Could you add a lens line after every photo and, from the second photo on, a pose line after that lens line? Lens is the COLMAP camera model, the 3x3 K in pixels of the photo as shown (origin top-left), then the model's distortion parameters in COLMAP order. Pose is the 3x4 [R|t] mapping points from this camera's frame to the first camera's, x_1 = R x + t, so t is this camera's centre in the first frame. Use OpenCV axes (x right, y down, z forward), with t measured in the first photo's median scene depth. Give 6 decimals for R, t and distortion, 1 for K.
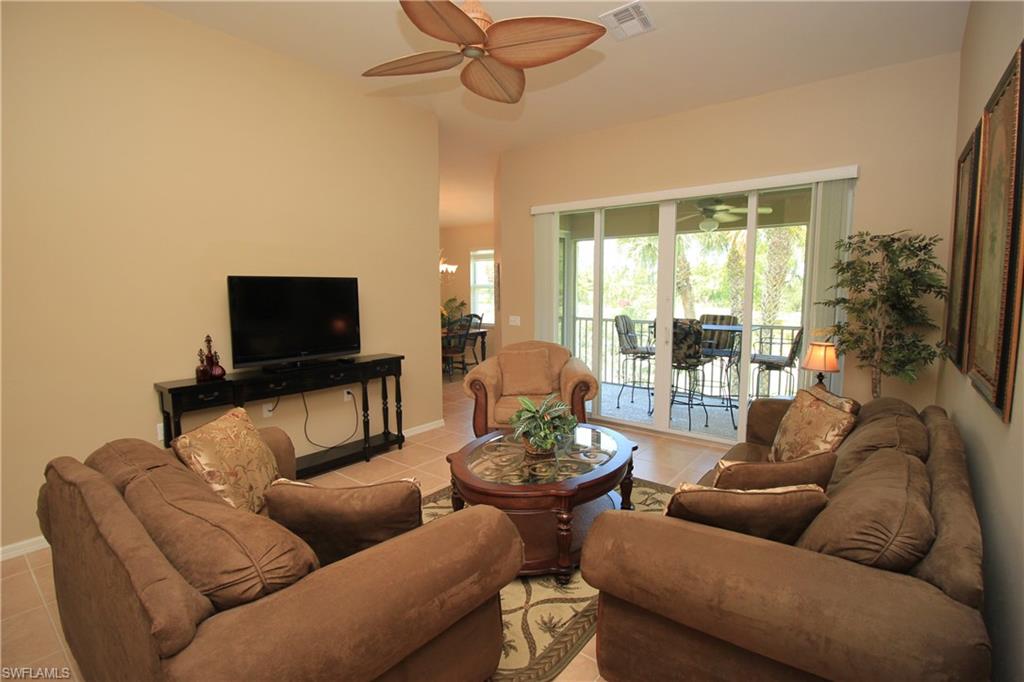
lens RADIAL K [[495.3, 0, 512.0], [0, 495.3, 341.0], [0, 0, 1]] dist [-0.001649, -0.000576]
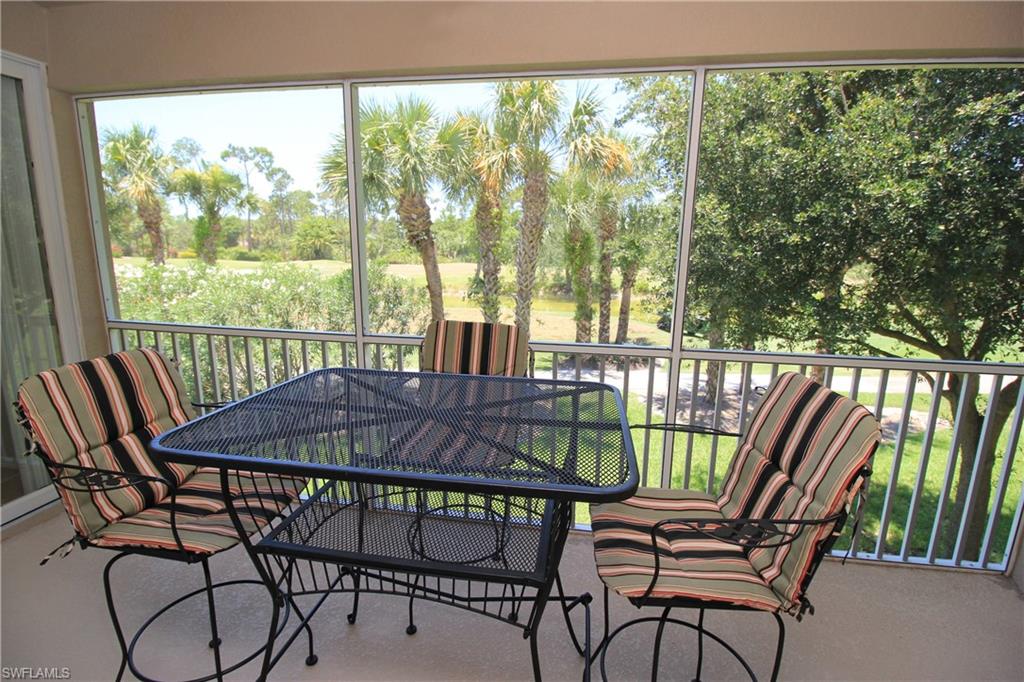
lens RADIAL K [[476.2, 0, 511.4], [0, 476.2, 335.5], [0, 0, 1]] dist [-0.019423, -0.000874]
pose [[0.883720, -0.070940, 0.462609, 0.040939], [0.029764, 0.994963, 0.095717, -0.010706], [-0.467069, -0.070818, 0.881380, 0.097982]]
